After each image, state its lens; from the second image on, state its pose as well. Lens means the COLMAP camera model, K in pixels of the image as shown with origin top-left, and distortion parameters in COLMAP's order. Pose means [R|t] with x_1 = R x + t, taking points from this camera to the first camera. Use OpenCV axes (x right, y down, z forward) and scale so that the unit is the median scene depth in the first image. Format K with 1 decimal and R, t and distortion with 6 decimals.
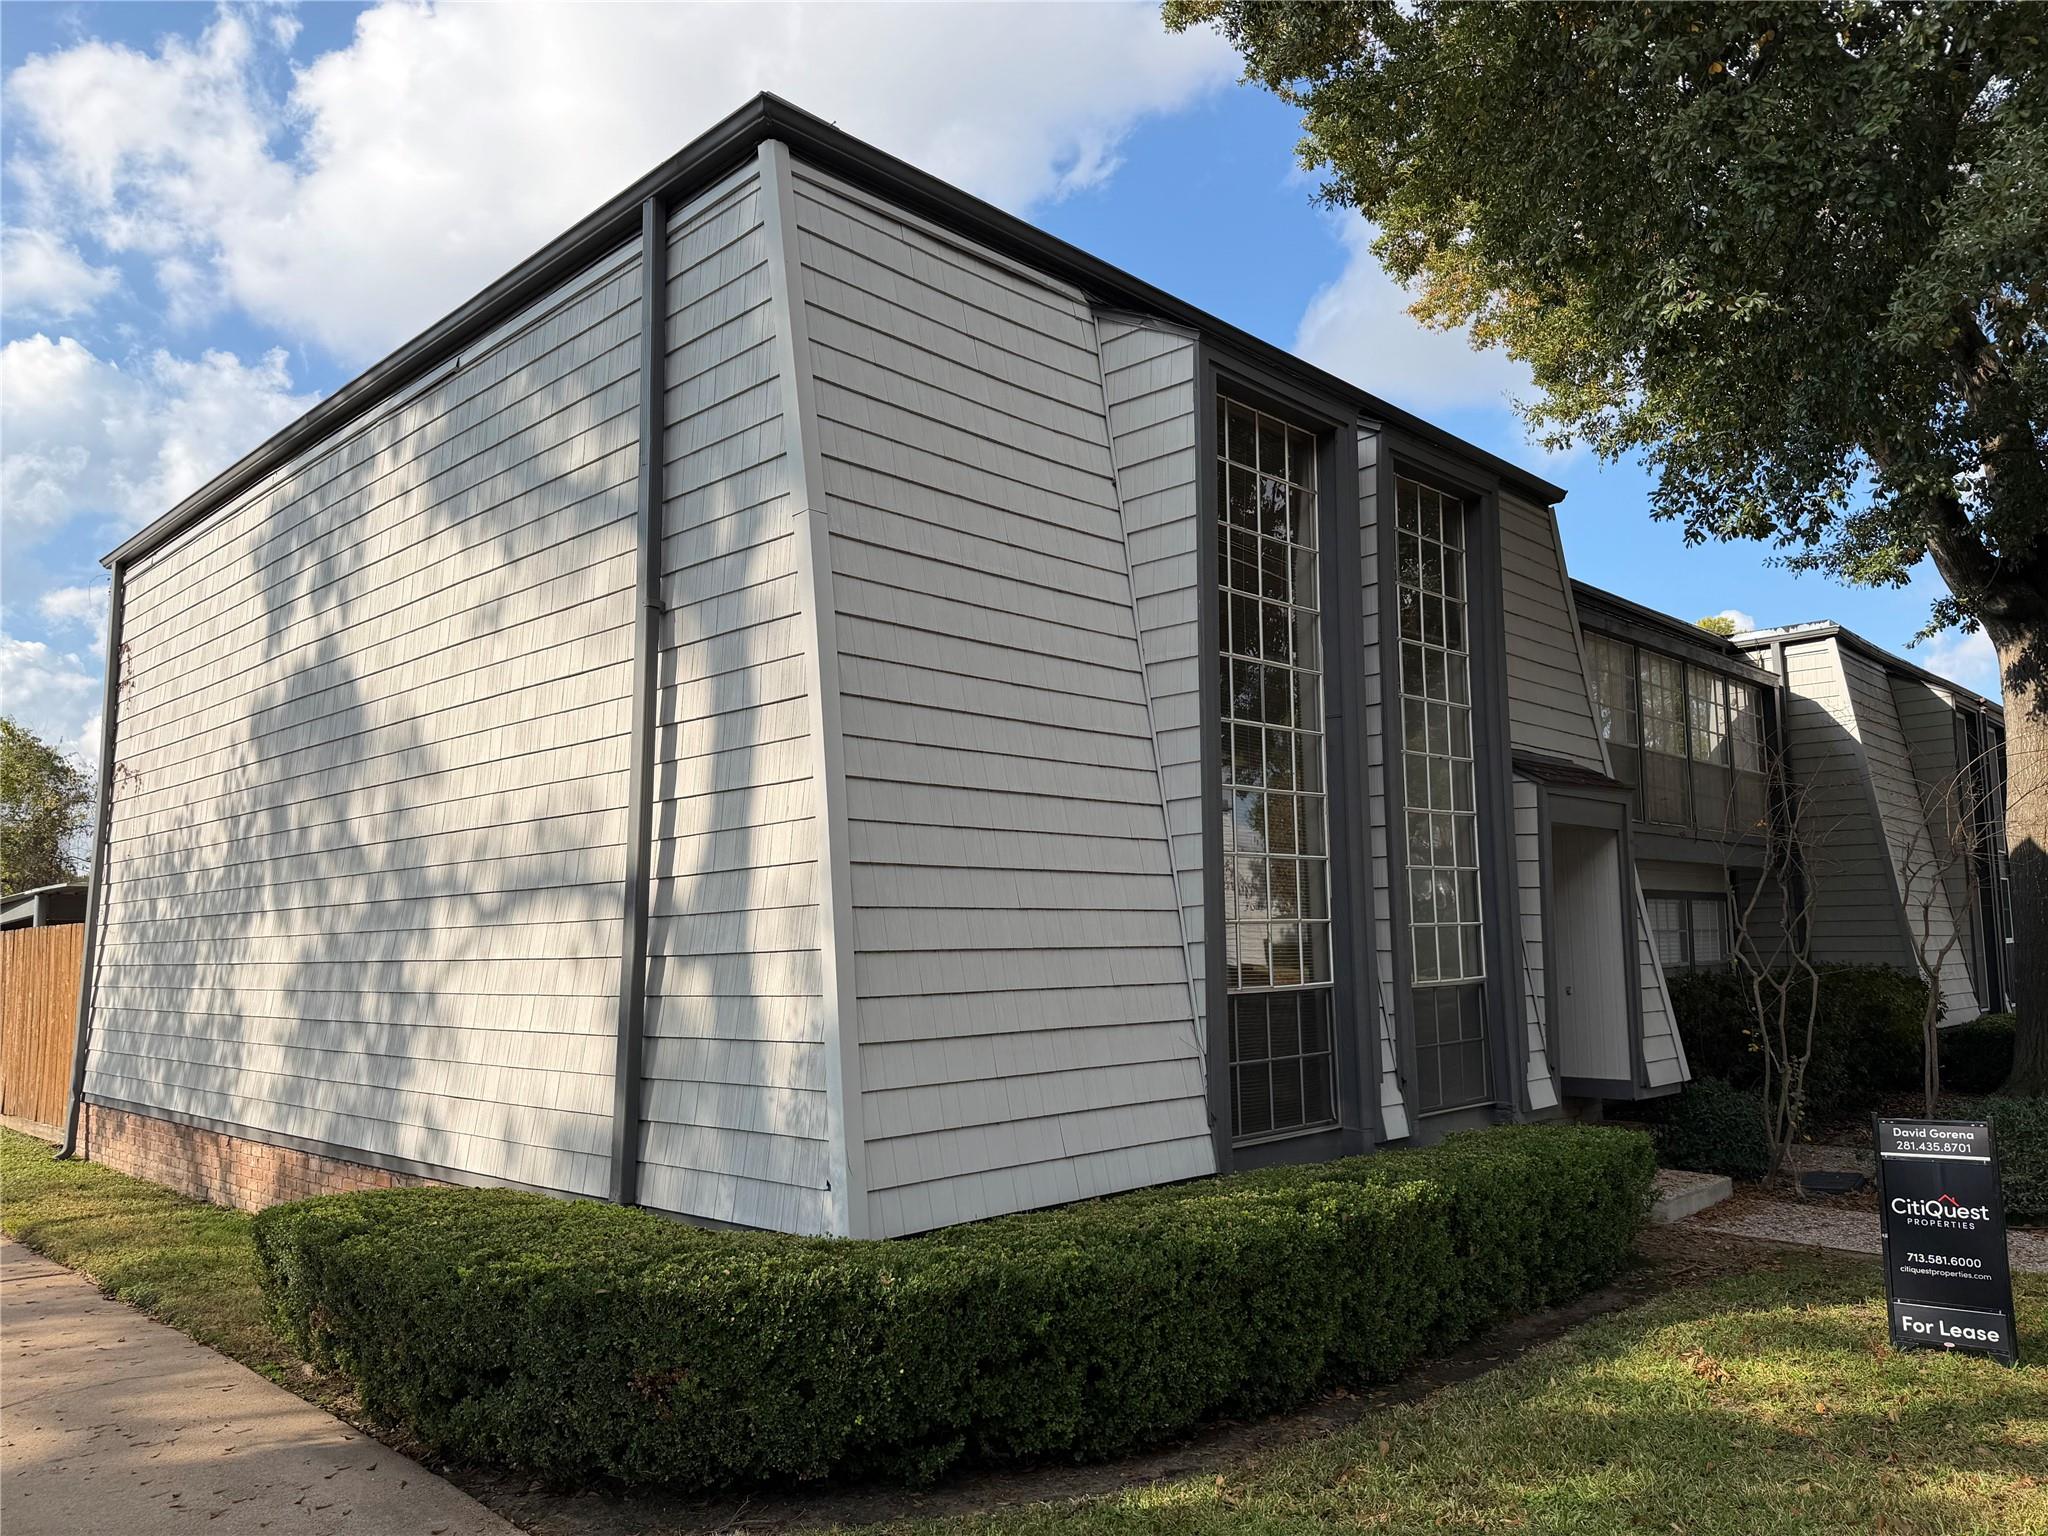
lens RADIAL K [[1440.5, 0, 1024.0], [0, 1440.5, 768.0], [0, 0, 1]] dist [0.136111, -0.192563]
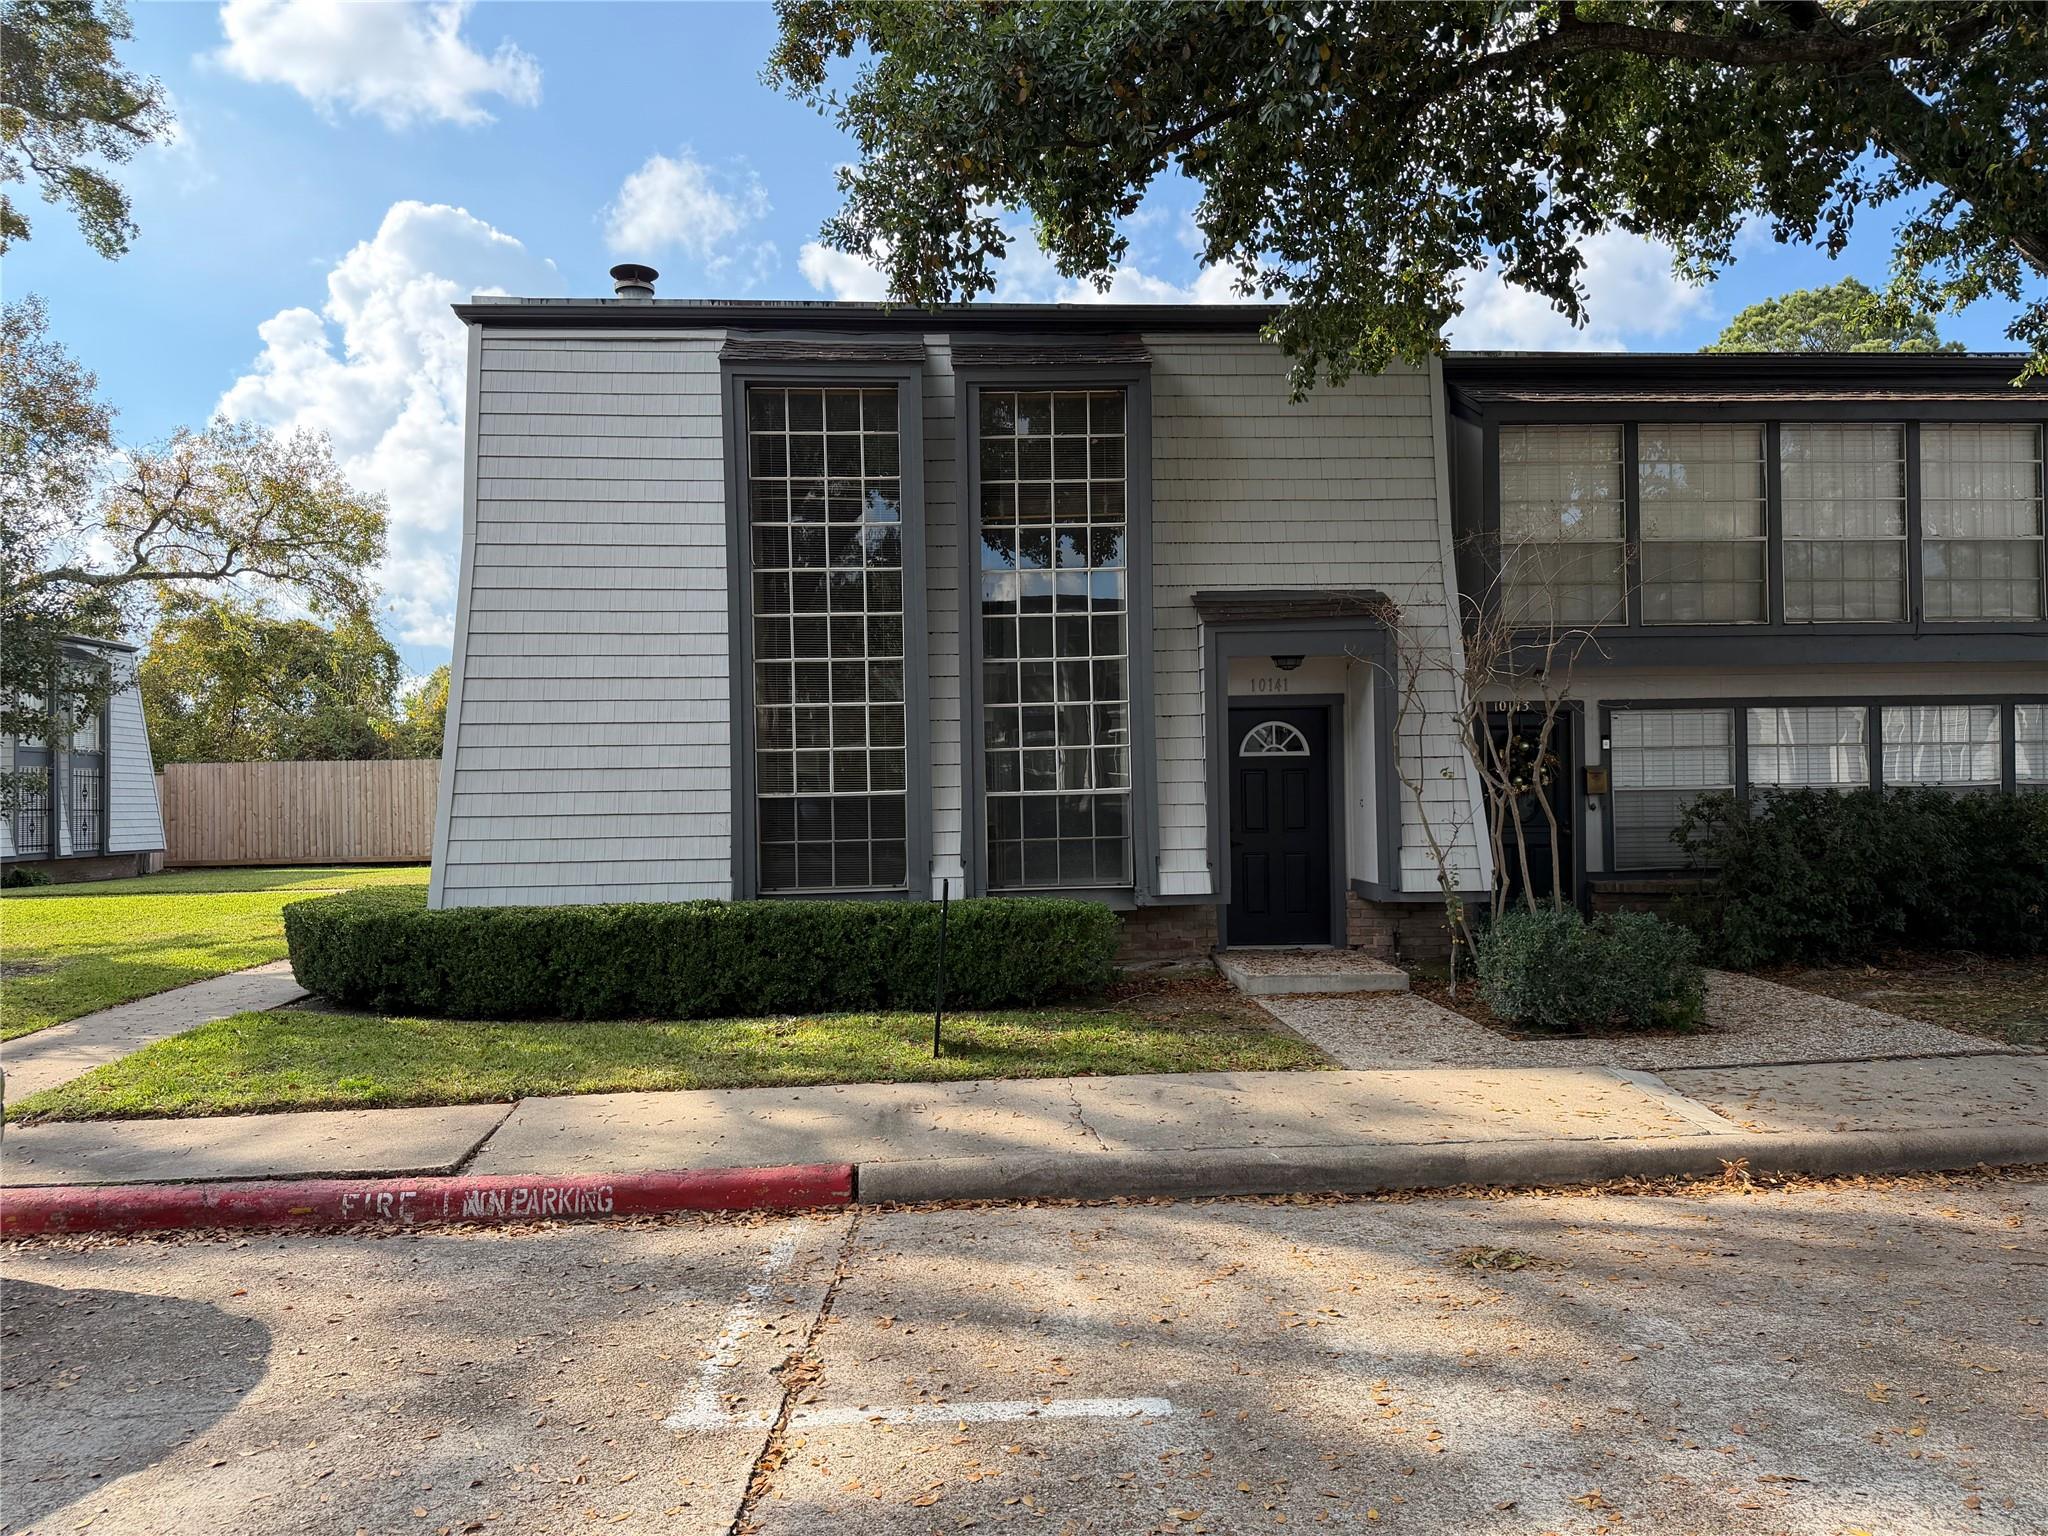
lens RADIAL K [[1440.5, 0, 1024.0], [0, 1440.5, 768.0], [0, 0, 1]] dist [0.136111, -0.192563]
pose [[0.742359, -0.004556, -0.669986, 1.365119], [0.086266, 0.992304, 0.088836, 0.011999], [0.664425, -0.123745, 0.737039, 0.046301]]
